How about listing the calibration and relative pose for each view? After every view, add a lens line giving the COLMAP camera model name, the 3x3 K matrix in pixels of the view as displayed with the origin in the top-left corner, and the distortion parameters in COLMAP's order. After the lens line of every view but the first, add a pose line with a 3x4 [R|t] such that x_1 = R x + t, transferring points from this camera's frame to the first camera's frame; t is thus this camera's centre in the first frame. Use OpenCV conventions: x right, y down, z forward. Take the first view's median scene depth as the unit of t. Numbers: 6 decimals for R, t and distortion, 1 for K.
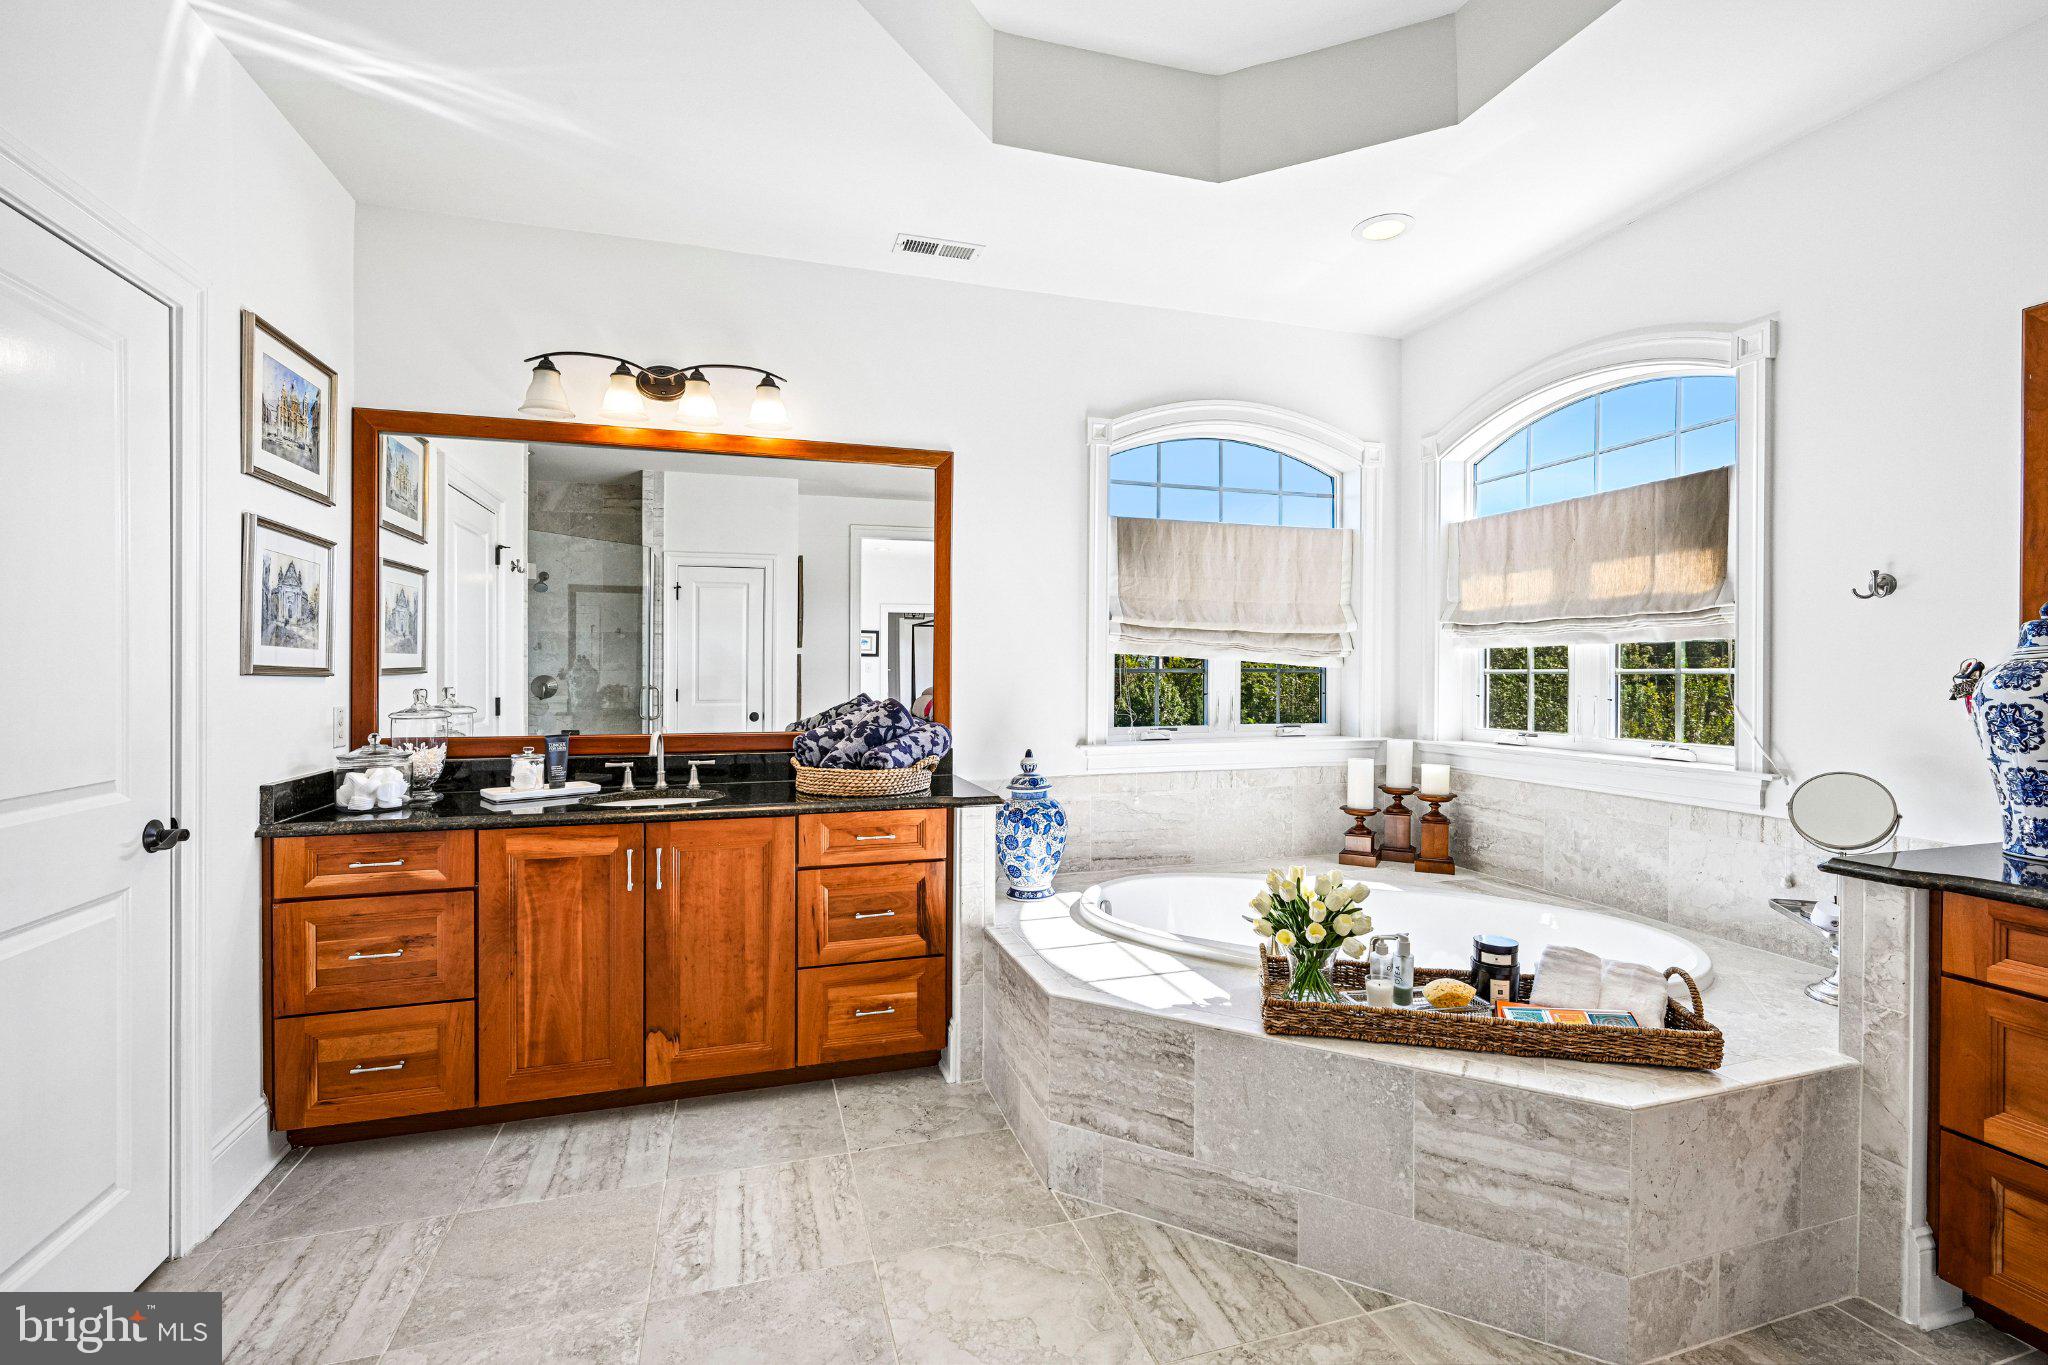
lens RADIAL K [[906.8, 0, 1019.2], [0, 906.8, 676.3], [0, 0, 1]] dist [-0.000229, 0.000166]
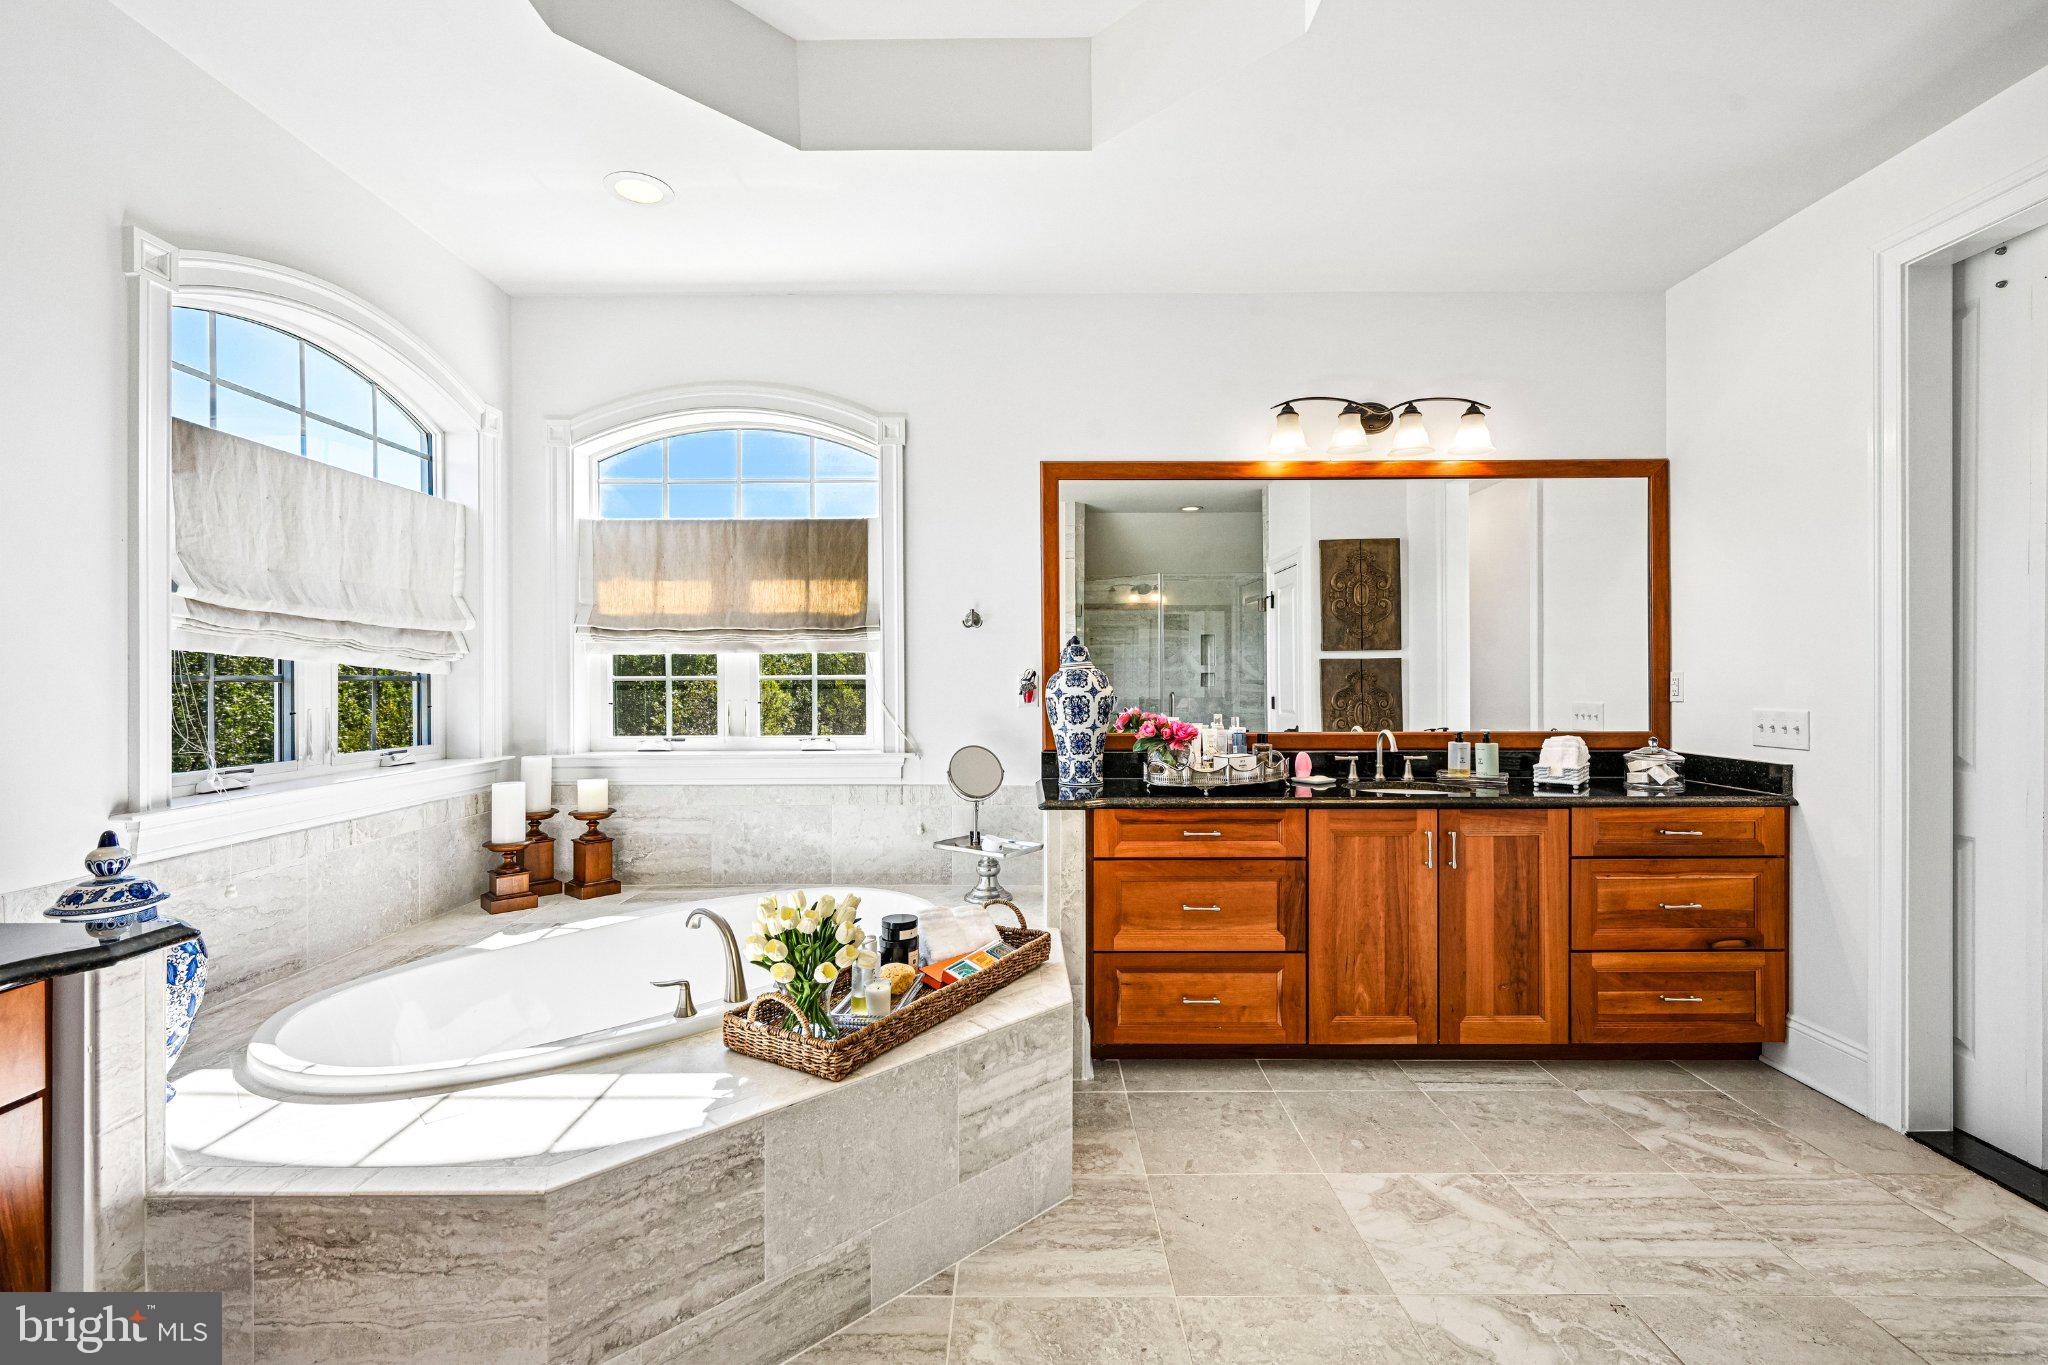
lens RADIAL K [[906.8, 0, 1019.5], [0, 906.8, 676.3], [0, 0, 1]] dist [-0.000229, 0.000166]
pose [[0.292320, -0.000379, 0.956320, -0.320933], [0.007955, 0.999966, -0.002035, -0.002249], [-0.956287, 0.008202, 0.292313, 0.338966]]
